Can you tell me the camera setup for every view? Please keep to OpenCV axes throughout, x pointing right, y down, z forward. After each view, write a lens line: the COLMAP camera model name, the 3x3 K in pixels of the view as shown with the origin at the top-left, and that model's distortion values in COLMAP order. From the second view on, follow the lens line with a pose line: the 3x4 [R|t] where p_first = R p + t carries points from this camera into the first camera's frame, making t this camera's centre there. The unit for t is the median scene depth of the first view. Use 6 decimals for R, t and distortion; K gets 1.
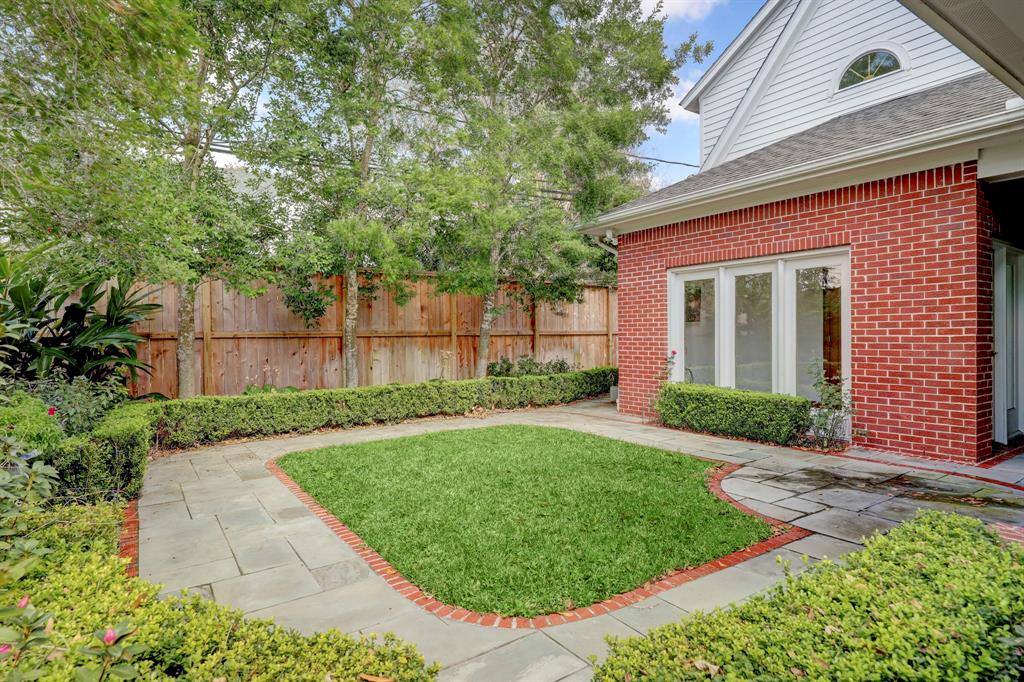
lens RADIAL K [[544.3, 0, 512.0], [0, 544.3, 341.0], [0, 0, 1]] dist [-0.002029, -0.000513]
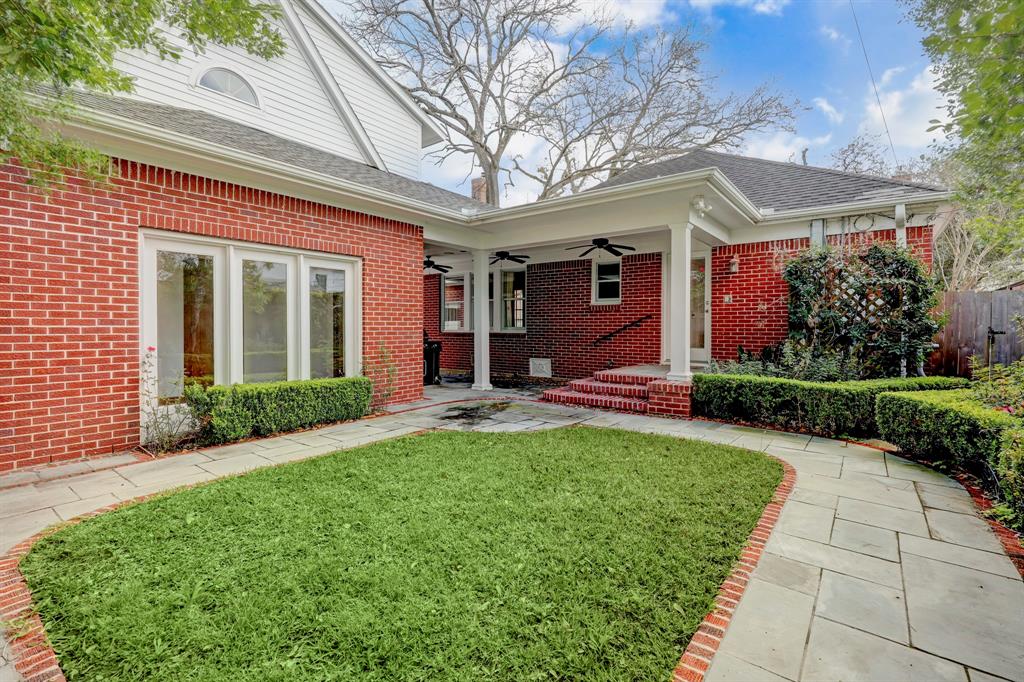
lens RADIAL K [[459.7, 0, 512.0], [0, 459.7, 341.0], [0, 0, 1]] dist [0.001871, 0.000599]
pose [[-0.303827, -0.022999, 0.952450, -0.521718], [0.011143, 0.999554, 0.027691, -0.000136], [-0.952662, 0.019026, -0.303435, 0.923961]]
